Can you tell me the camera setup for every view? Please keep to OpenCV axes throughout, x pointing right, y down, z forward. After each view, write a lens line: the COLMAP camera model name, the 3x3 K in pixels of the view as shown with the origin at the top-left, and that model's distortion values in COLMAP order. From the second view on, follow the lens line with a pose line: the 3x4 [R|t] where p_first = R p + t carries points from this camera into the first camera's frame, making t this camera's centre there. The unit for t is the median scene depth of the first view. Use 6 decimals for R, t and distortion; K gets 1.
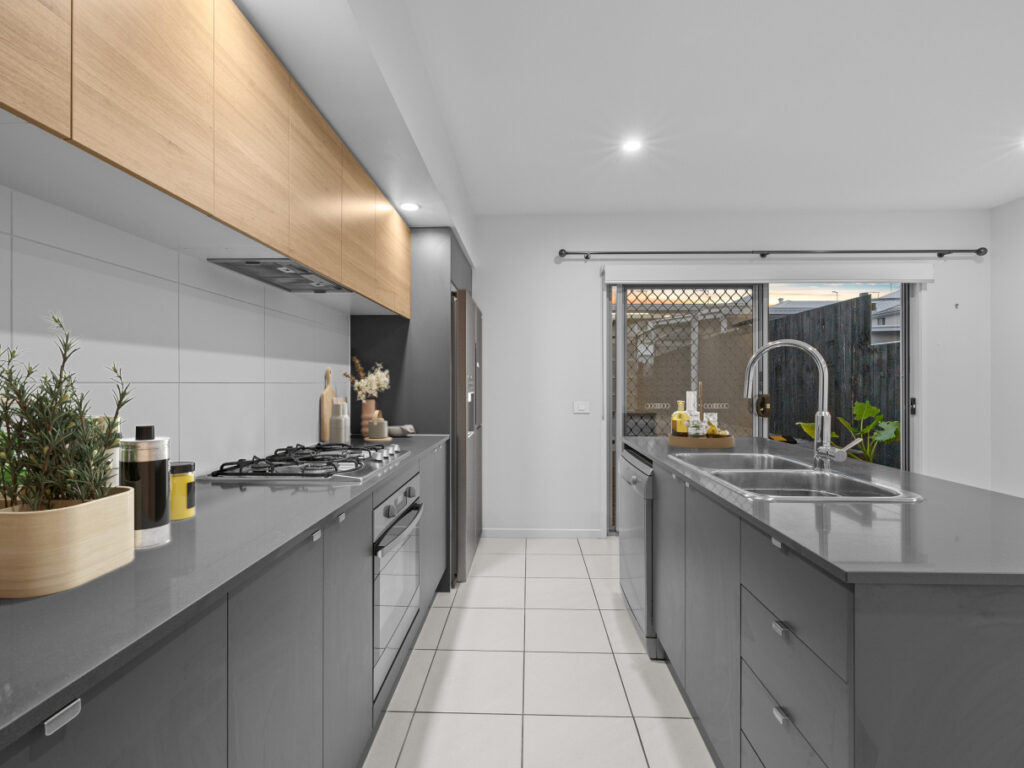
lens RADIAL K [[464.2, 0, 512.0], [0, 464.2, 384.0], [0, 0, 1]] dist [0.000443, 0.000148]
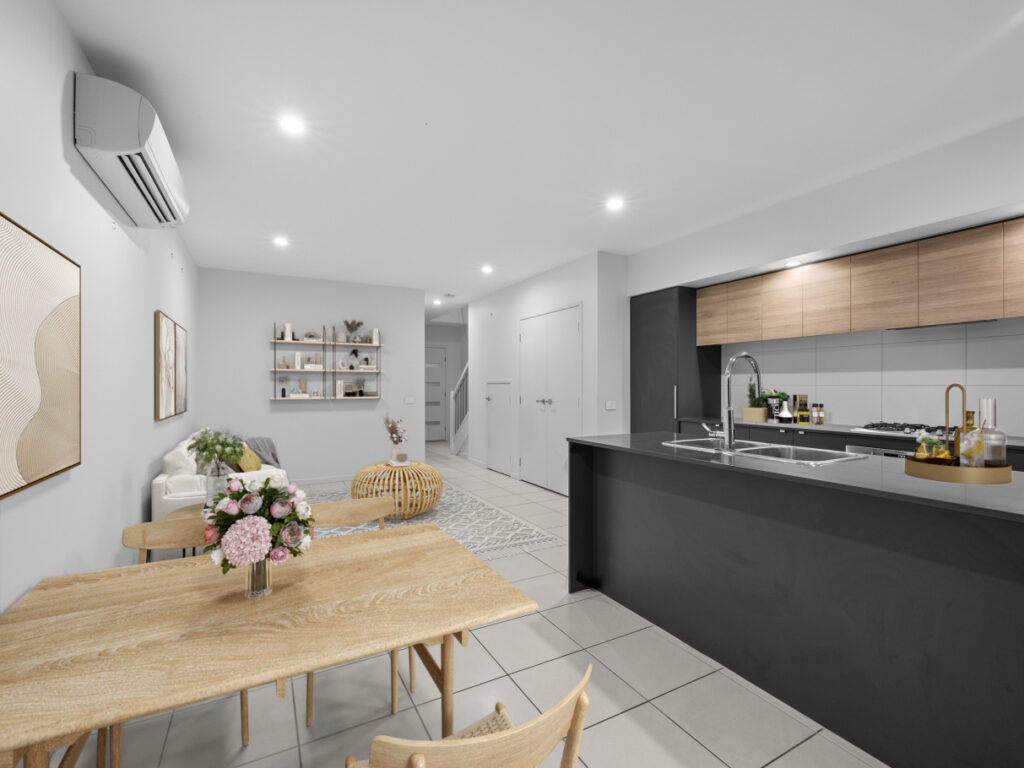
lens RADIAL K [[464.2, 0, 512.0], [0, 464.2, 384.0], [0, 0, 1]] dist [0.000443, 0.000148]
pose [[-0.860912, -0.006931, -0.508707, 0.839406], [-0.004762, 0.999973, -0.005565, 0.003470], [0.508732, -0.002368, -0.860922, 0.819298]]
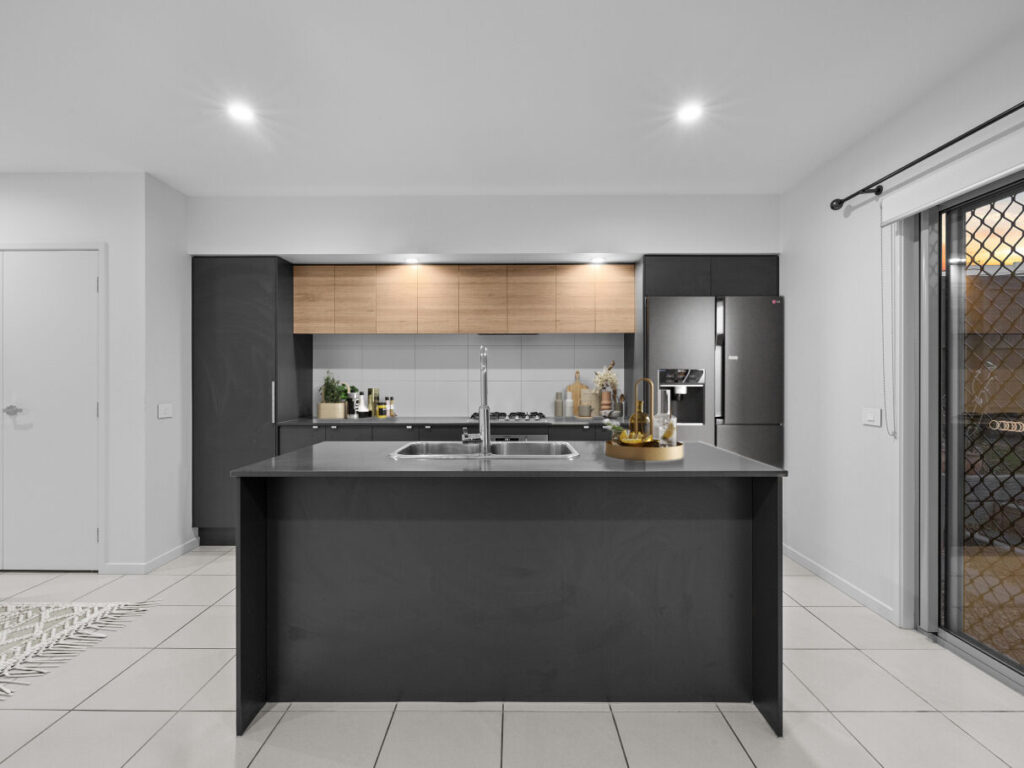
lens RADIAL K [[460.1, 0, 512.0], [0, 460.1, 384.0], [0, 0, 1]] dist [-0.000397, 0.000095]
pose [[0.029275, 0.008561, -0.999535, 0.821194], [-0.000098, 0.999963, 0.008562, -0.003802], [0.999571, -0.000153, 0.029275, 0.465459]]
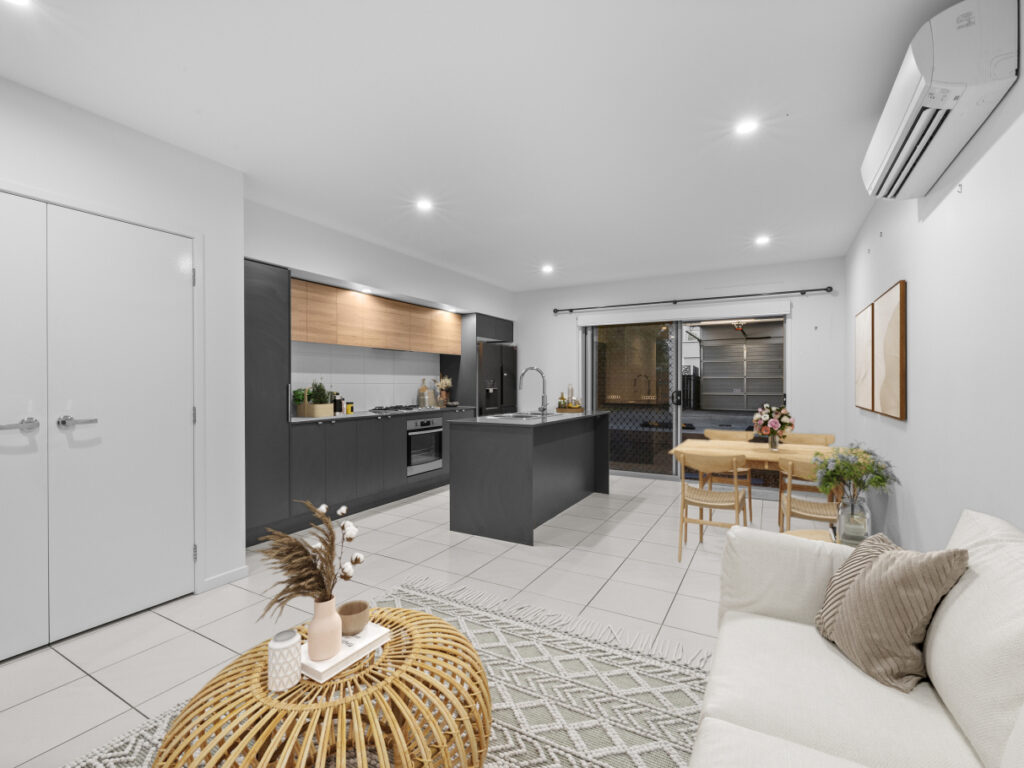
lens RADIAL K [[464.2, 0, 512.0], [0, 464.2, 384.0], [0, 0, 1]] dist [0.000443, 0.000148]
pose [[0.887252, -0.000468, -0.461284, 0.784925], [0.000681, 1.000000, 0.000295, -0.000537], [0.461284, -0.000576, 0.887252, -0.668990]]
